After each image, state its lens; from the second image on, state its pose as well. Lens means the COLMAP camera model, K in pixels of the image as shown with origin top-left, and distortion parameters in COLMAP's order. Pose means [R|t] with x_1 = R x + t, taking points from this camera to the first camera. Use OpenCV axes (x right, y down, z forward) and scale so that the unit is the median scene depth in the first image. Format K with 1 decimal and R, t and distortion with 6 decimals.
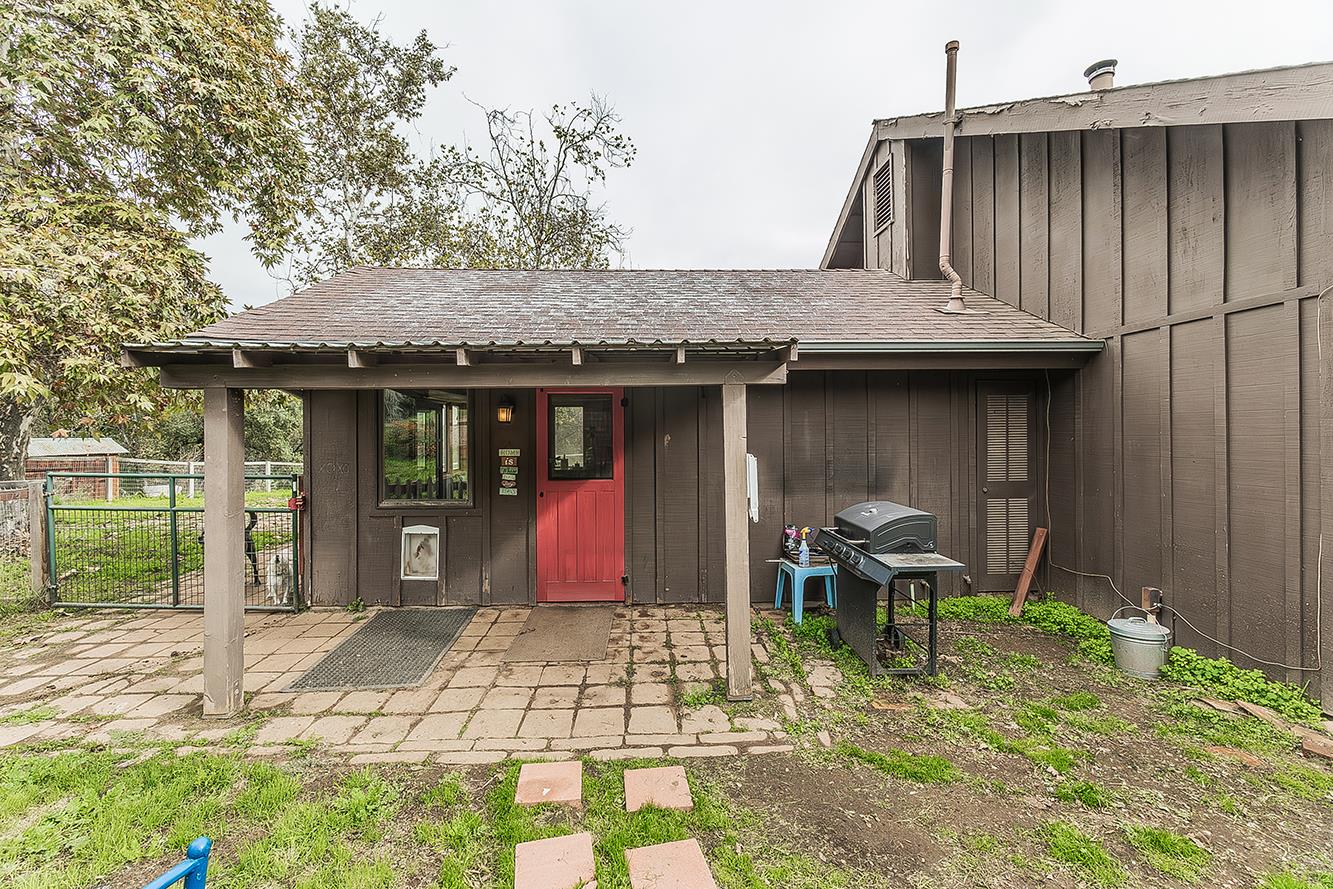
lens RADIAL K [[559.6, 0, 672.3], [0, 559.6, 428.6], [0, 0, 1]] dist [0.002008, -0.000223]
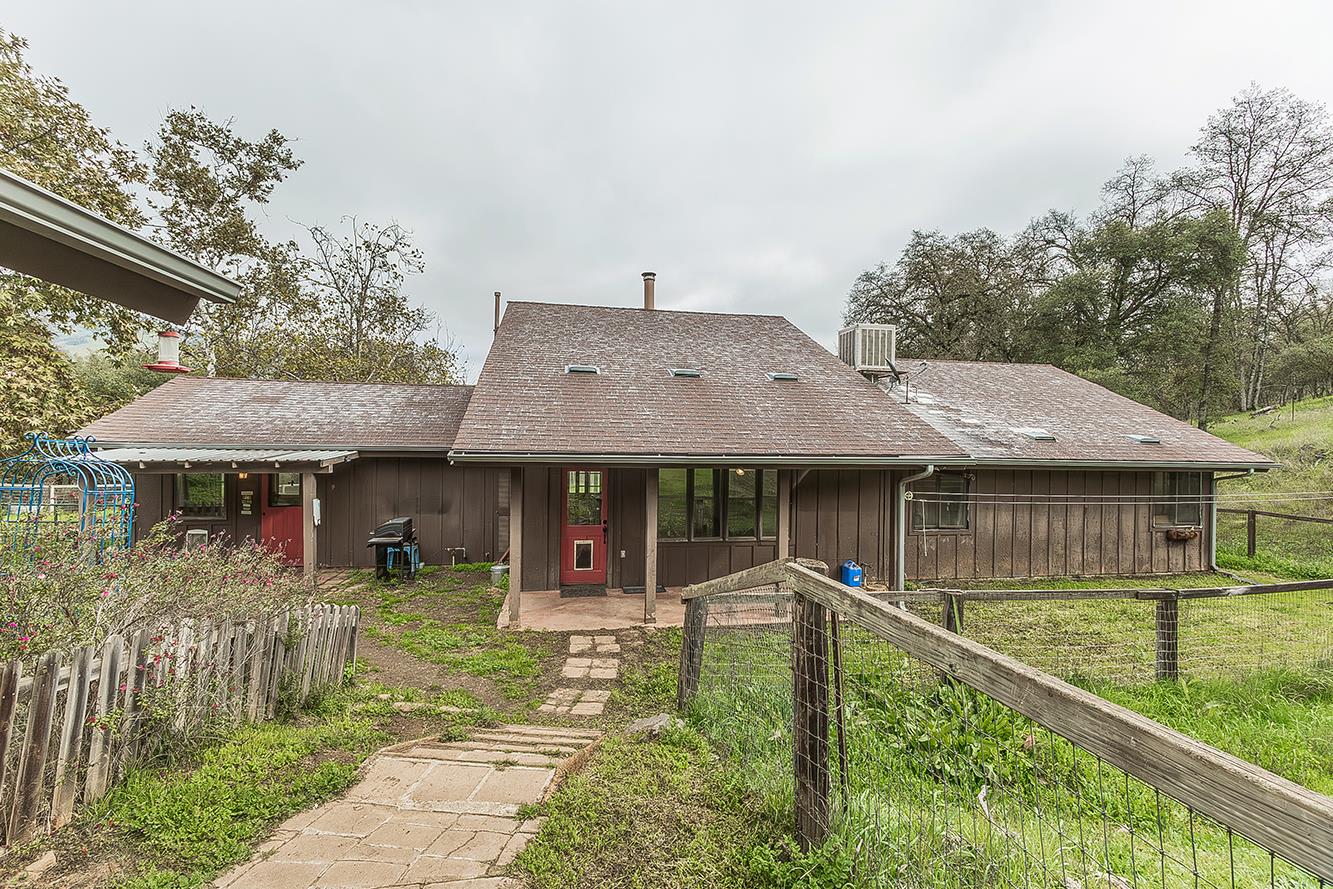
lens RADIAL K [[559.6, 0, 670.2], [0, 559.6, 446.1], [0, 0, 1]] dist [0.002008, -0.000223]
pose [[0.989890, 0.018091, 0.140677, 0.928845], [-0.018207, 0.999834, -0.000457, -0.152519], [-0.140662, -0.002109, 0.990055, -1.209215]]
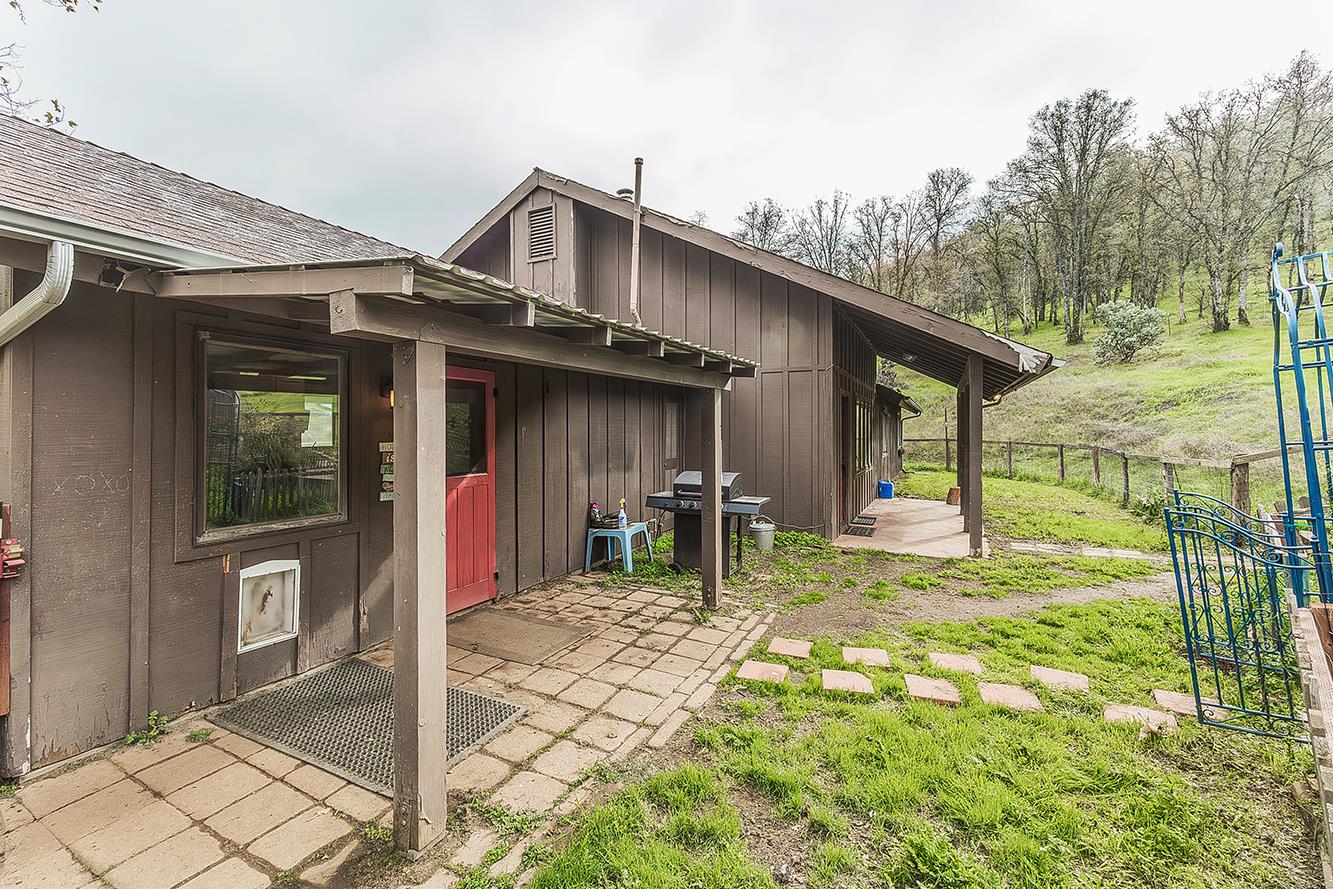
lens RADIAL K [[559.6, 0, 658.7], [0, 559.6, 417.4], [0, 0, 1]] dist [0.002008, -0.000223]
pose [[0.483666, 0.022074, 0.874974, -0.800318], [-0.003273, 0.999721, -0.023412, 0.018117], [-0.875246, 0.008460, 0.483603, 0.281022]]
